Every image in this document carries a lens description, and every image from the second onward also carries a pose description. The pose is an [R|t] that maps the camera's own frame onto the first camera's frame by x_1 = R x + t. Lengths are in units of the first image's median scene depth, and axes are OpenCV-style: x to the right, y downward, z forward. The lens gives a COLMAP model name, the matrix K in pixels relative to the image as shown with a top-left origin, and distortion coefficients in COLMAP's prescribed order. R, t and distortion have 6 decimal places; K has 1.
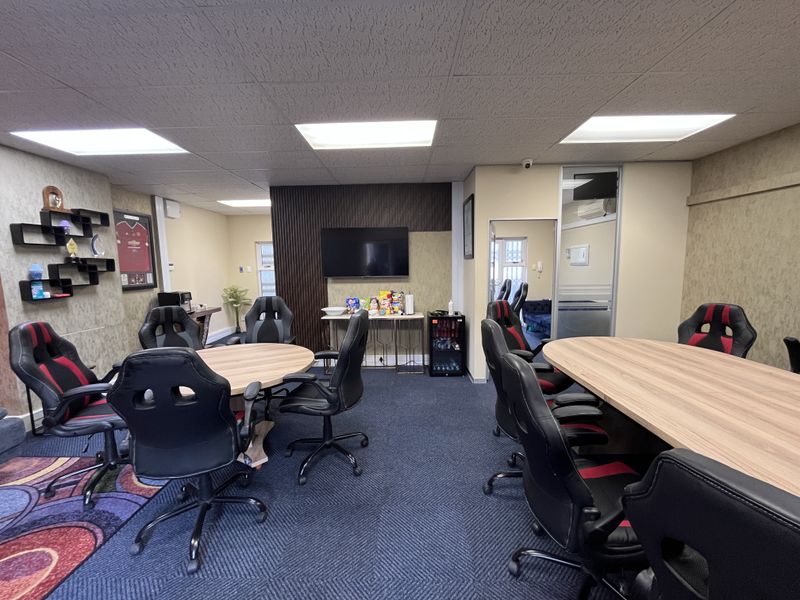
lens RADIAL K [[325.5, 0, 399.2], [0, 325.5, 301.4], [0, 0, 1]] dist [-0.001755, -0.000215]
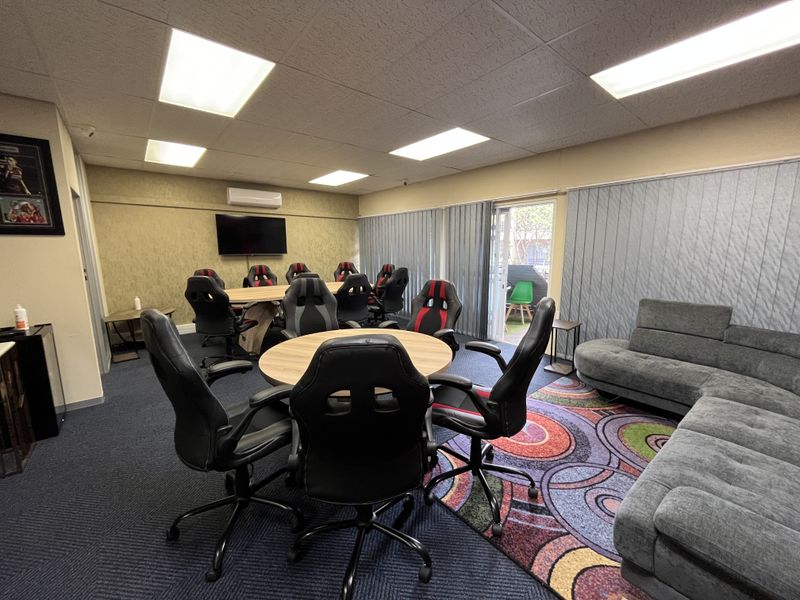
lens RADIAL K [[325.5, 0, 399.2], [0, 325.5, 301.4], [0, 0, 1]] dist [-0.001755, -0.000215]
pose [[-0.647472, -0.102251, 0.755199, -0.782377], [0.104794, 0.969599, 0.221125, -0.073533], [-0.754850, 0.222313, -0.617072, 0.912700]]
